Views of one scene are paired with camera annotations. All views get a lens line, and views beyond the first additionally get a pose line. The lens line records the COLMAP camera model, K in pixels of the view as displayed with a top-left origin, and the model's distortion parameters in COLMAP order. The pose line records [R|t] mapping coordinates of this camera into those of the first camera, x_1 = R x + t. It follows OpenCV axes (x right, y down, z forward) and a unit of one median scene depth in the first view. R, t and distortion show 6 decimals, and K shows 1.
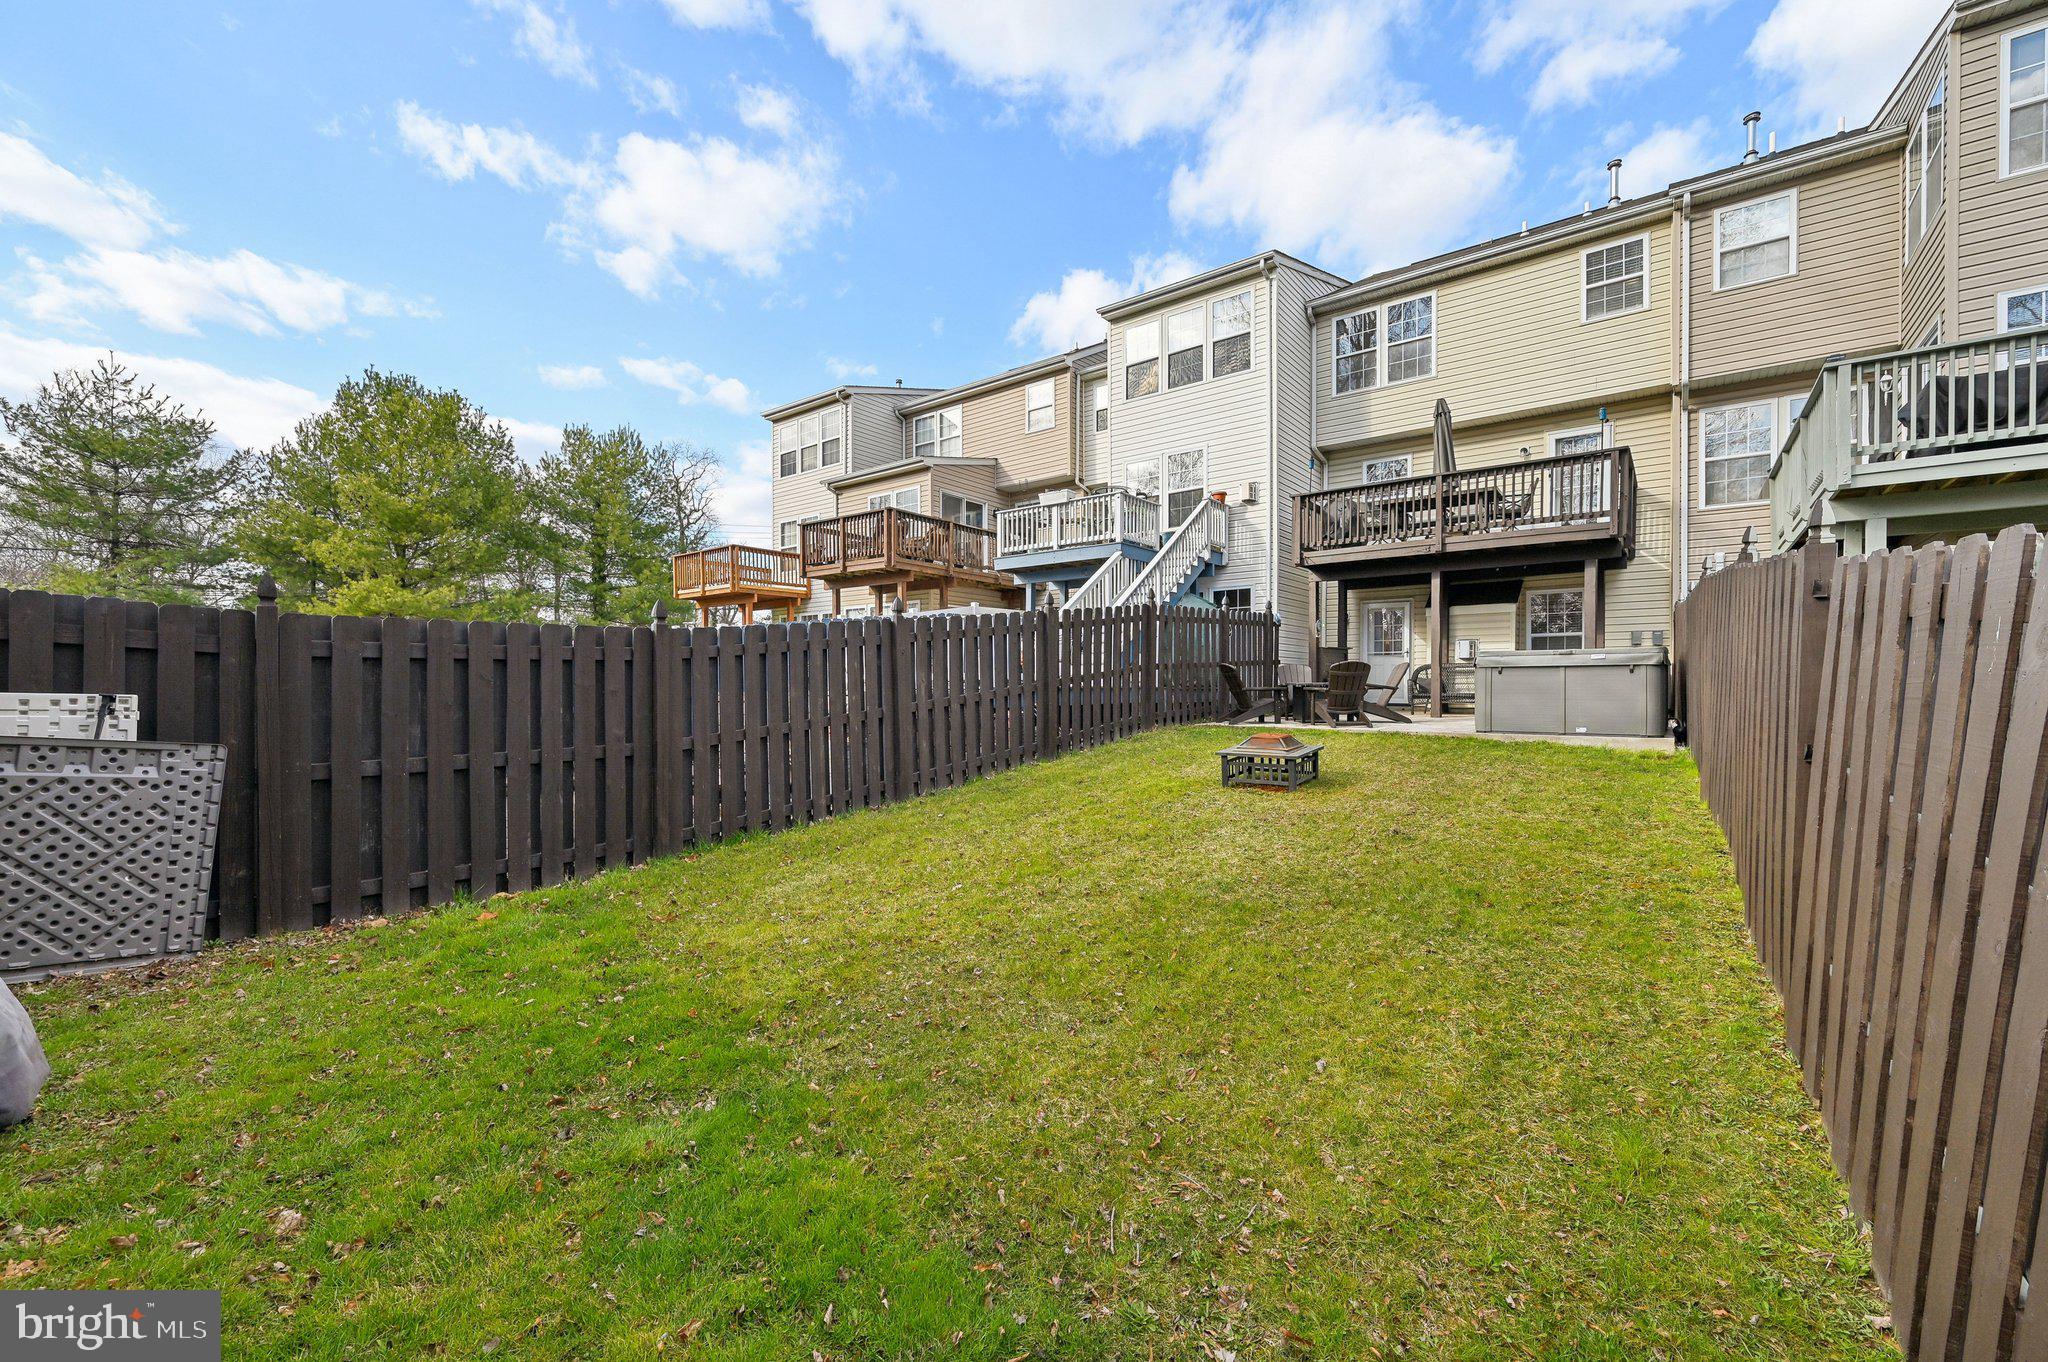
lens RADIAL K [[808.1, 0, 1051.8], [0, 808.1, 688.1], [0, 0, 1]] dist [-0.001436, -0.001214]
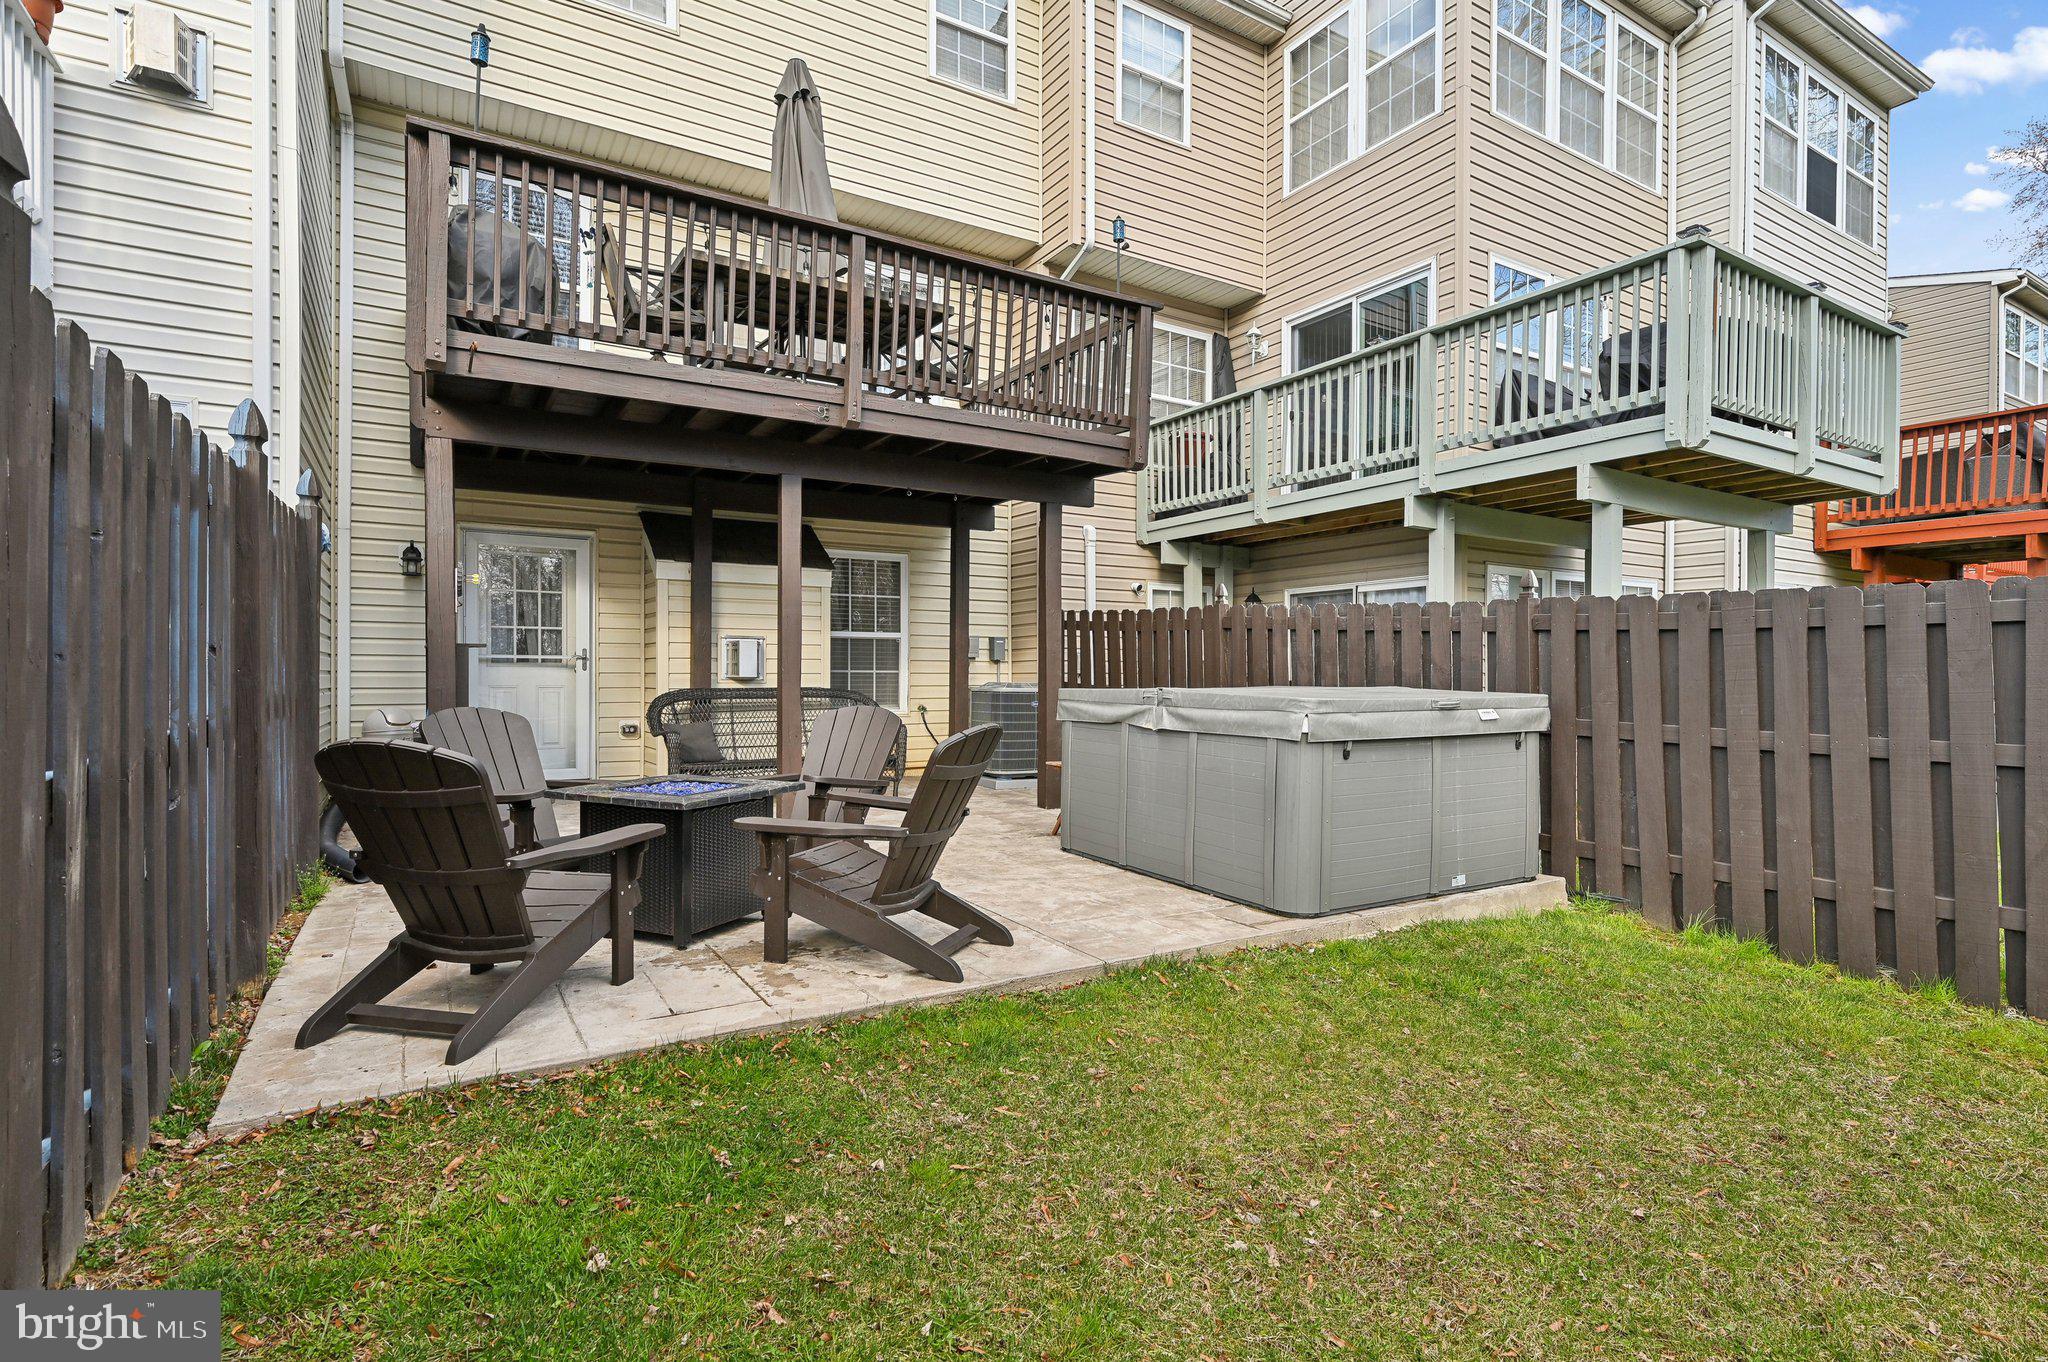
lens RADIAL K [[989.5, 0, 1021.8], [0, 989.5, 678.7], [0, 0, 1]] dist [0.002166, 0.000378]
pose [[0.362165, -0.000997, 0.932113, 0.043577], [0.000733, 0.999999, 0.000784, -0.036737], [-0.932114, 0.000400, 0.362166, 0.644388]]
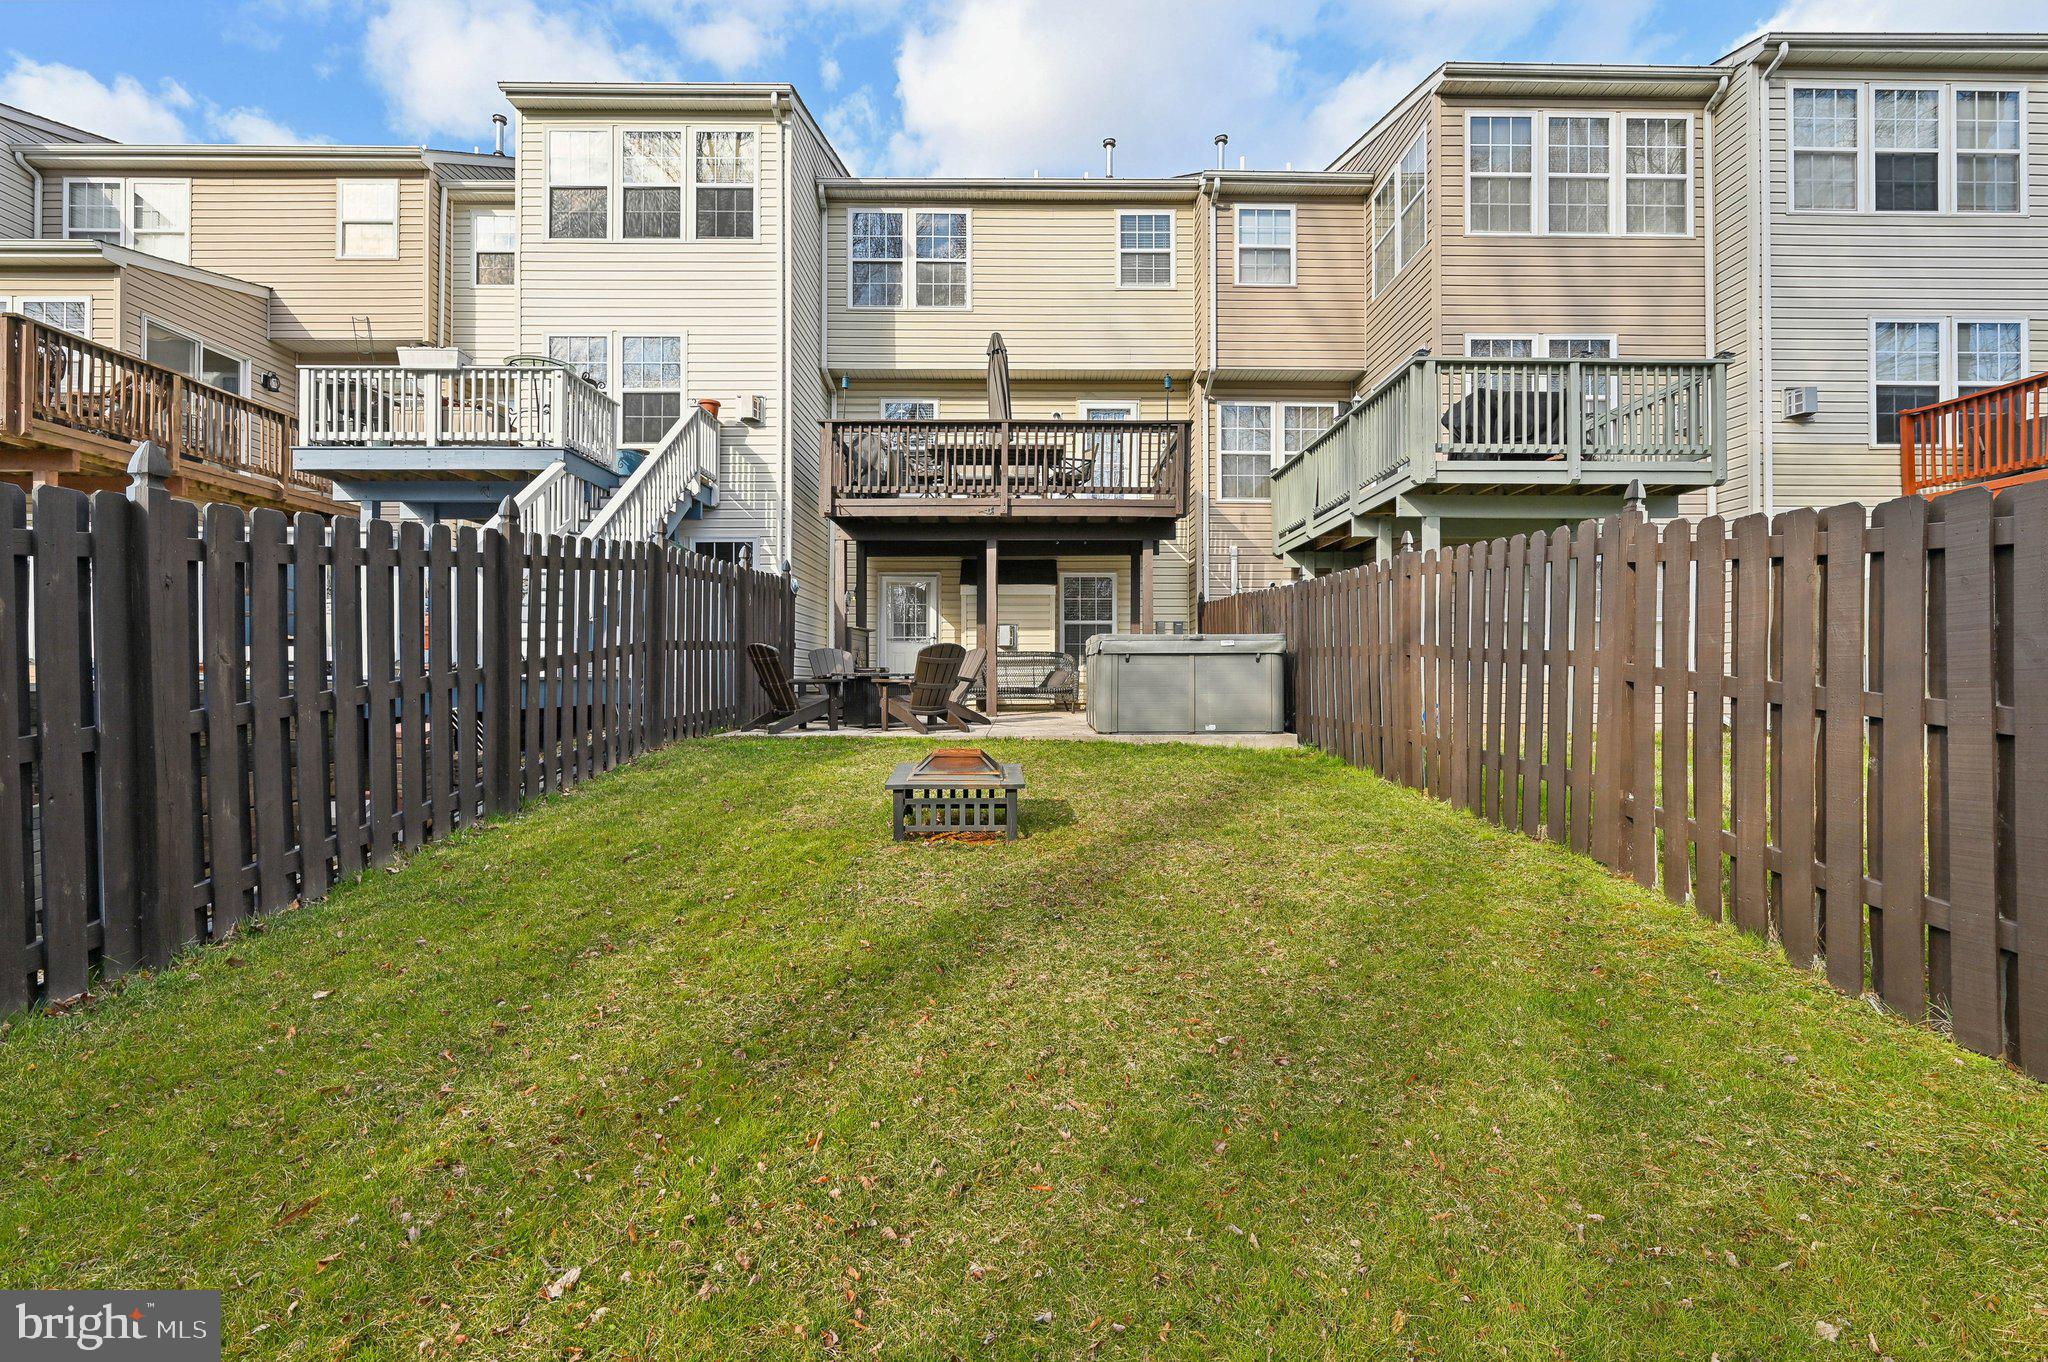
lens RADIAL K [[930.8, 0, 1029.2], [0, 930.8, 668.2], [0, 0, 1]] dist [-0.000918, 0.000257]
pose [[0.788956, 0.009538, 0.614376, -0.070437], [0.001106, 0.999856, -0.016943, 0.003036], [-0.614449, 0.014047, 0.788831, 0.207177]]
